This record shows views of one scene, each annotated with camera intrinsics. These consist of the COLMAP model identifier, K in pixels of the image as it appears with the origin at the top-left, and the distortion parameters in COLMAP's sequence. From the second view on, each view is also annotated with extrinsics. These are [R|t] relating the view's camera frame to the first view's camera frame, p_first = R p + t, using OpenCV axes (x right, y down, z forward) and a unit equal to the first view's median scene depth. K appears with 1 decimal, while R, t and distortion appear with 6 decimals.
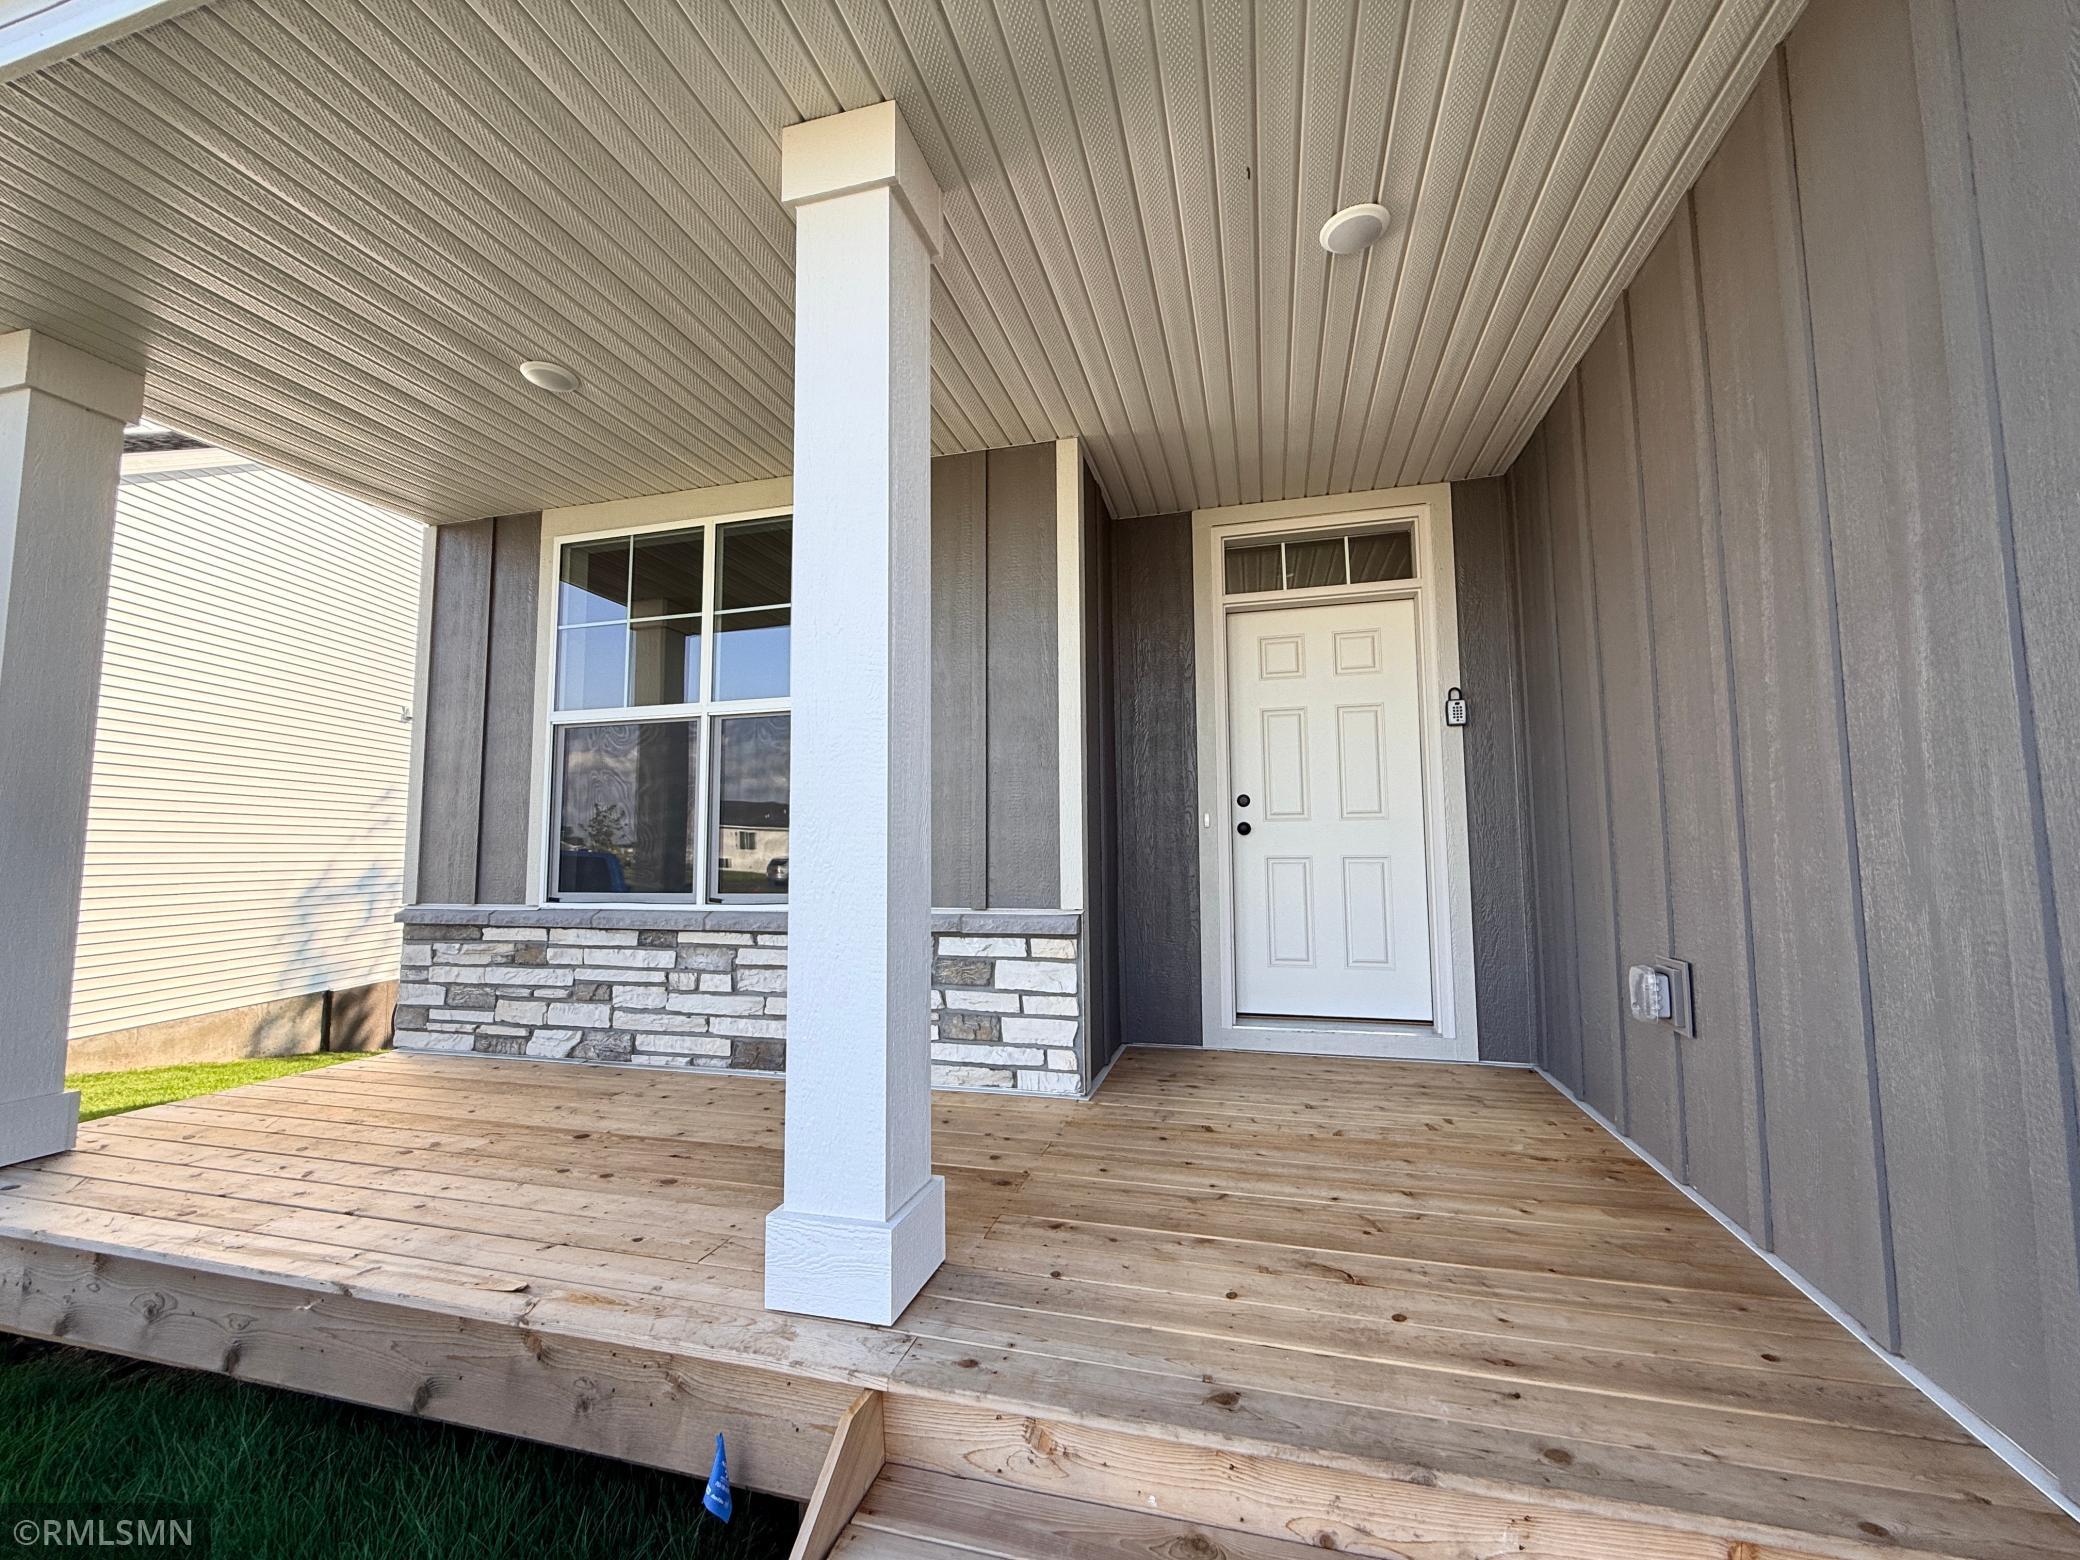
lens RADIAL K [[830.2, 0, 1040.0], [0, 830.2, 780.0], [0, 0, 1]] dist [0.000073, 0.000039]
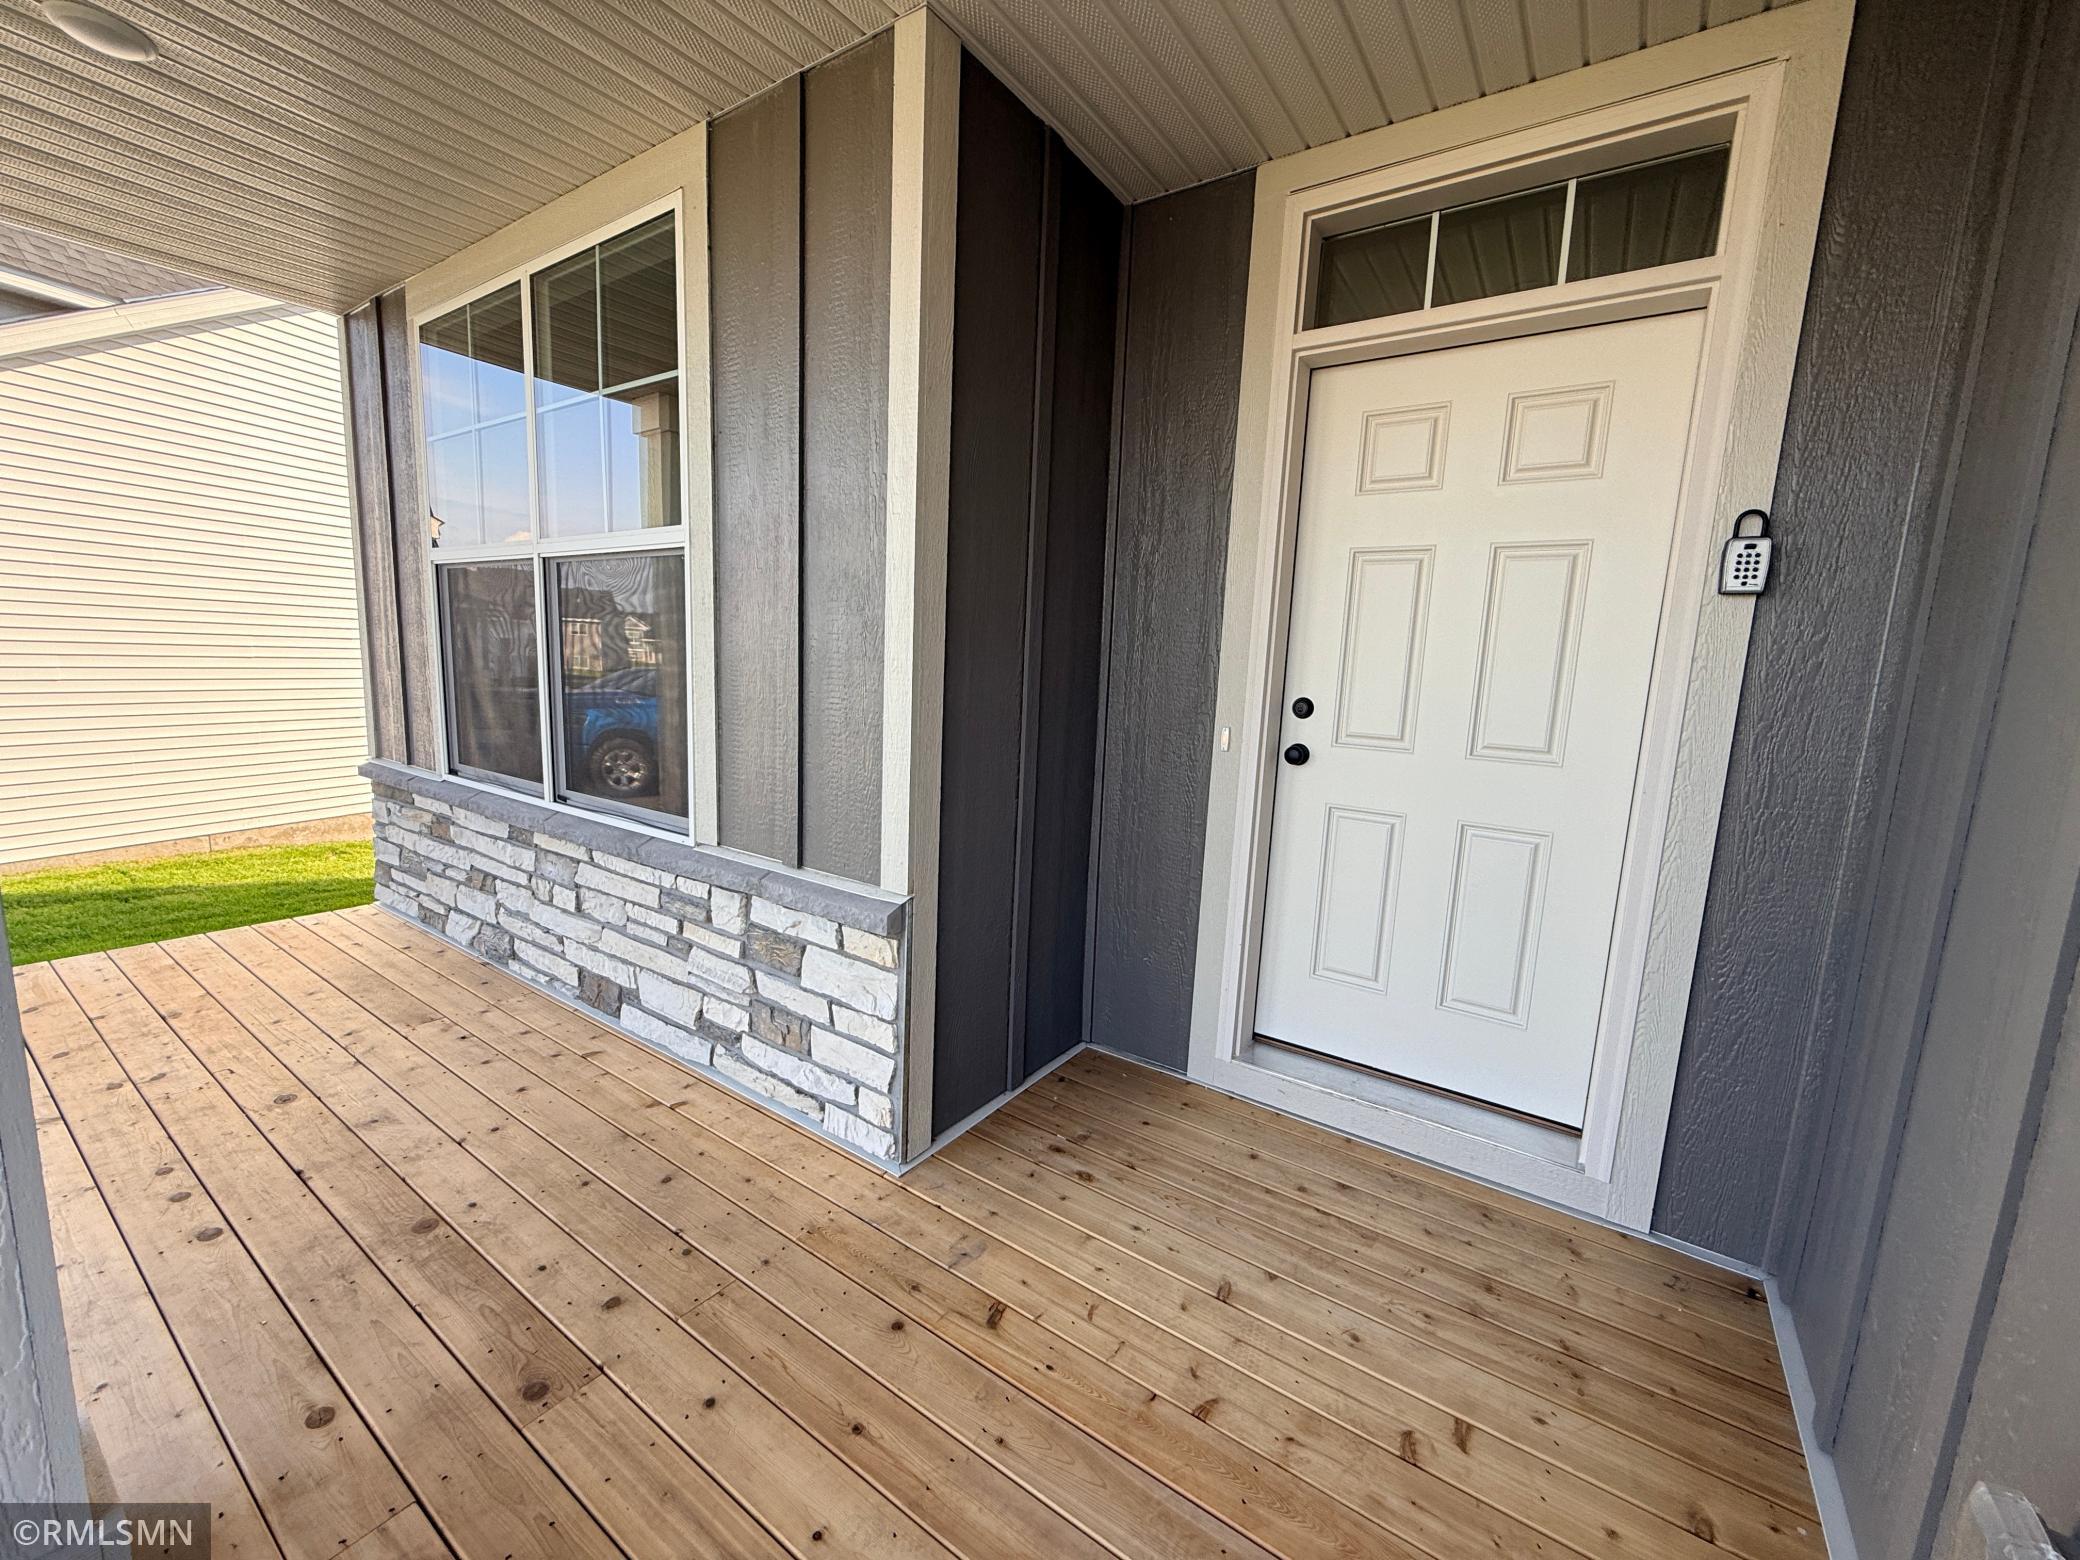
lens RADIAL K [[830.2, 0, 1040.0], [0, 830.2, 780.0], [0, 0, 1]] dist [0.000073, 0.000039]
pose [[0.941911, 0.095792, -0.321912, 0.295013], [-0.020615, 0.973146, 0.229263, -0.064158], [0.335229, -0.209309, 0.918592, 0.422201]]
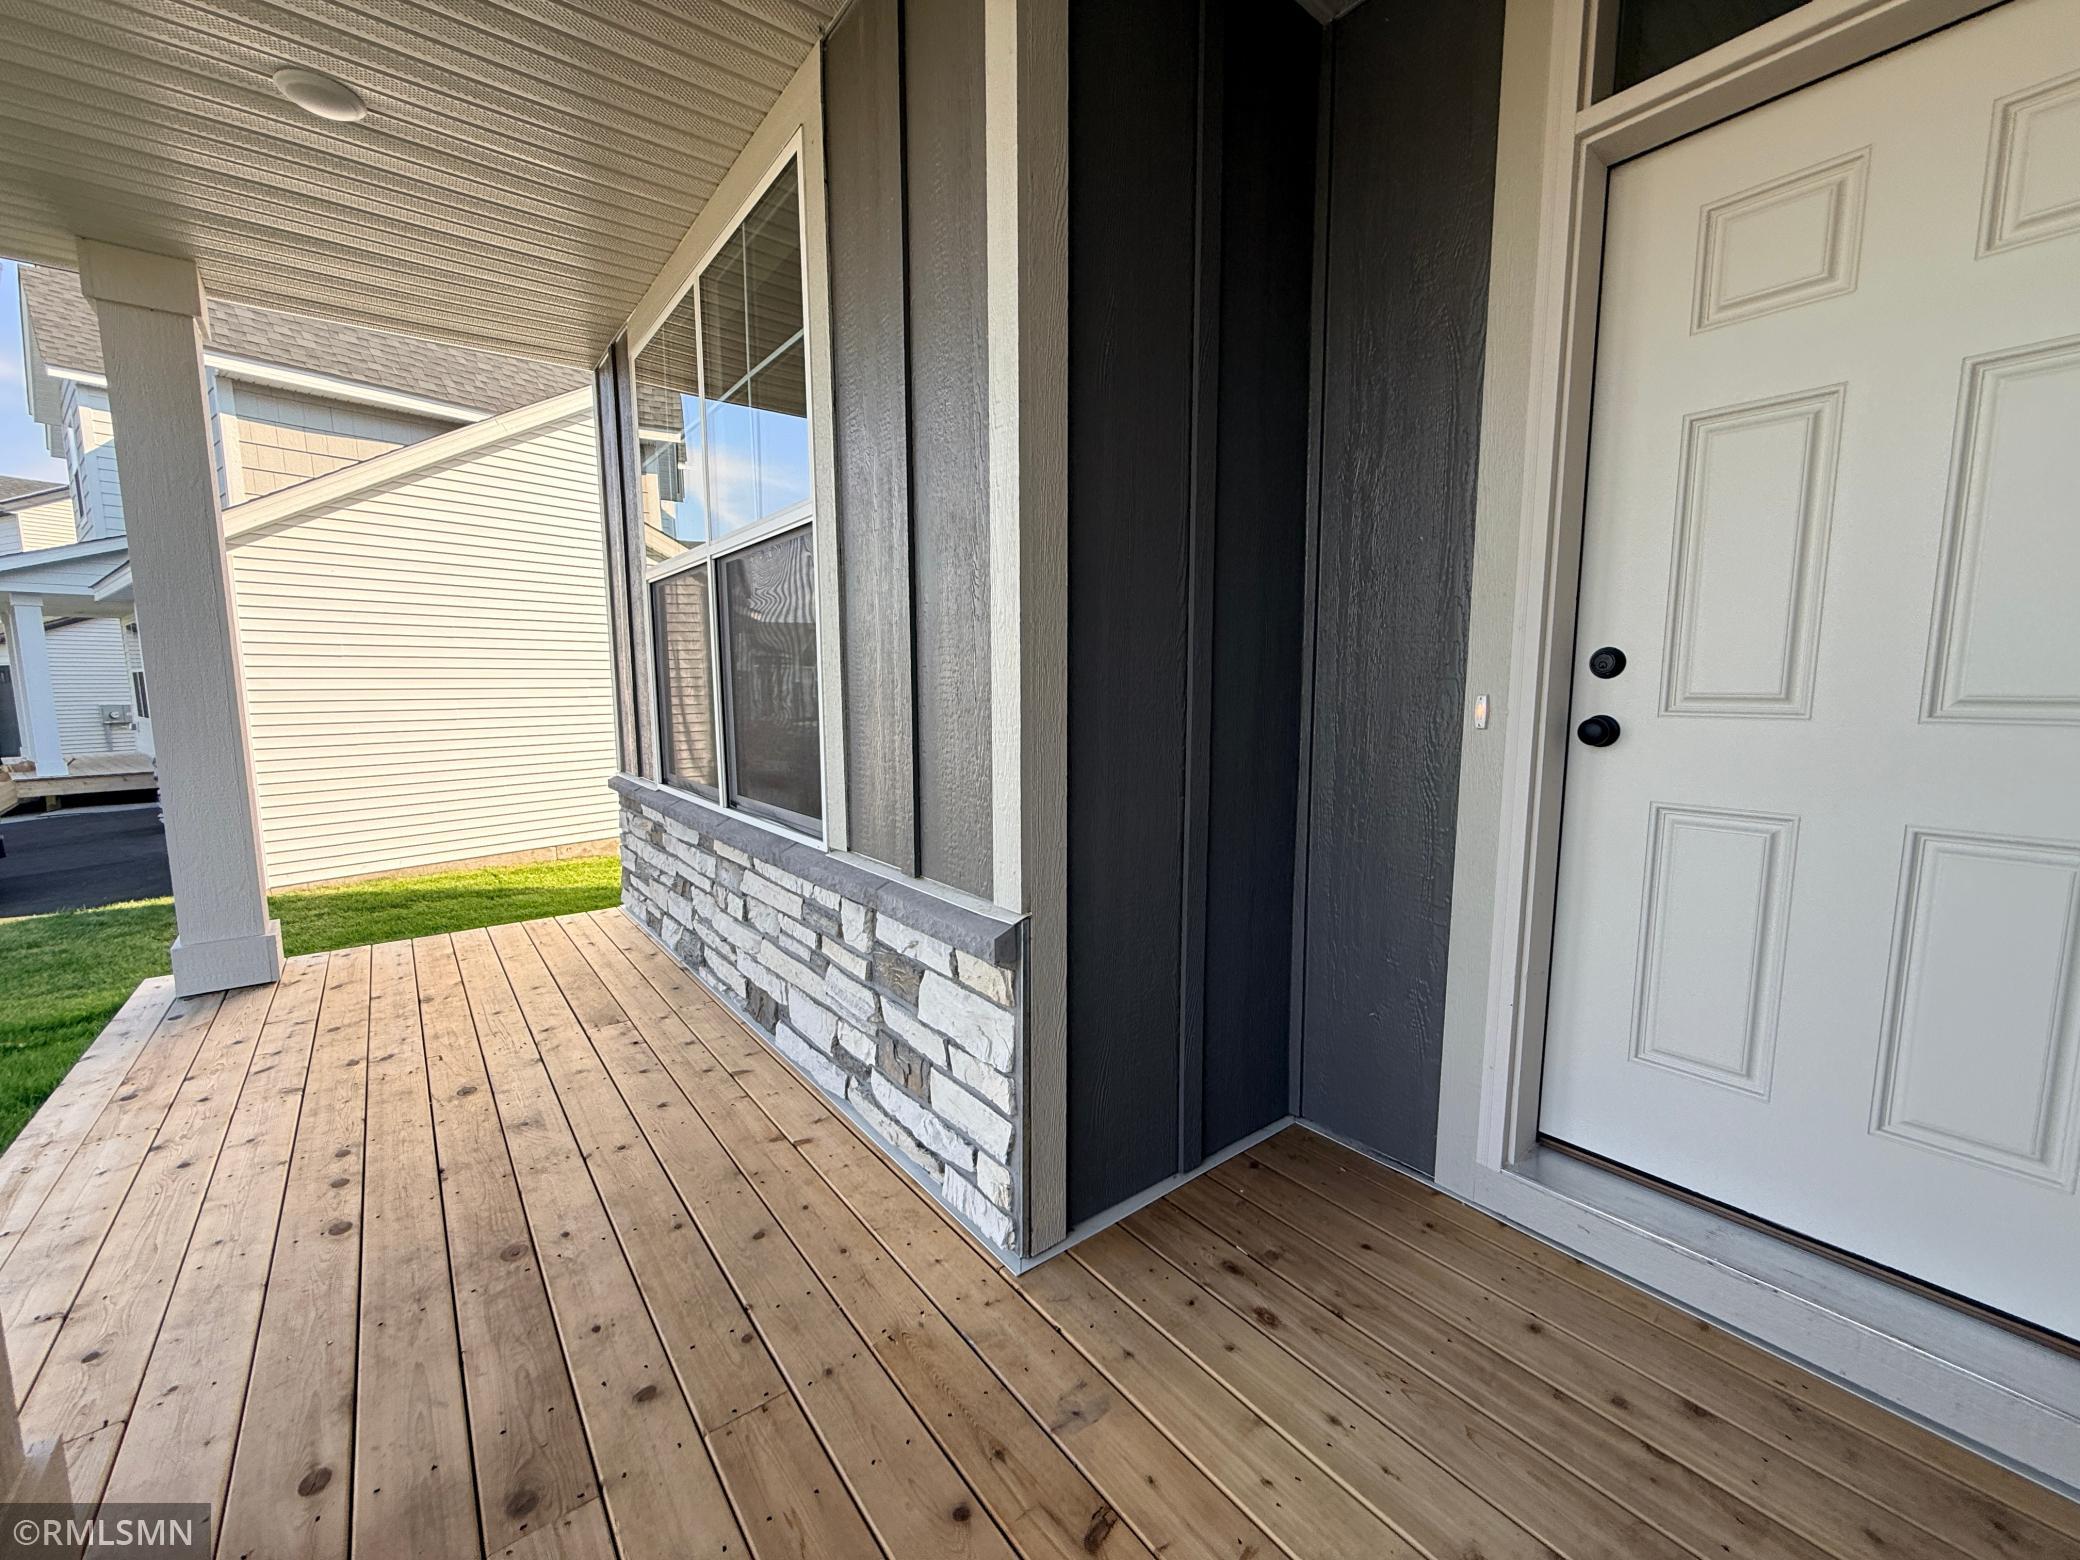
lens RADIAL K [[830.2, 0, 1040.0], [0, 830.2, 780.0], [0, 0, 1]] dist [0.000073, 0.000039]
pose [[0.800176, 0.075686, -0.594970, 0.300486], [0.051202, 0.979764, 0.193496, -0.012903], [0.597576, -0.185295, 0.780109, 0.563872]]
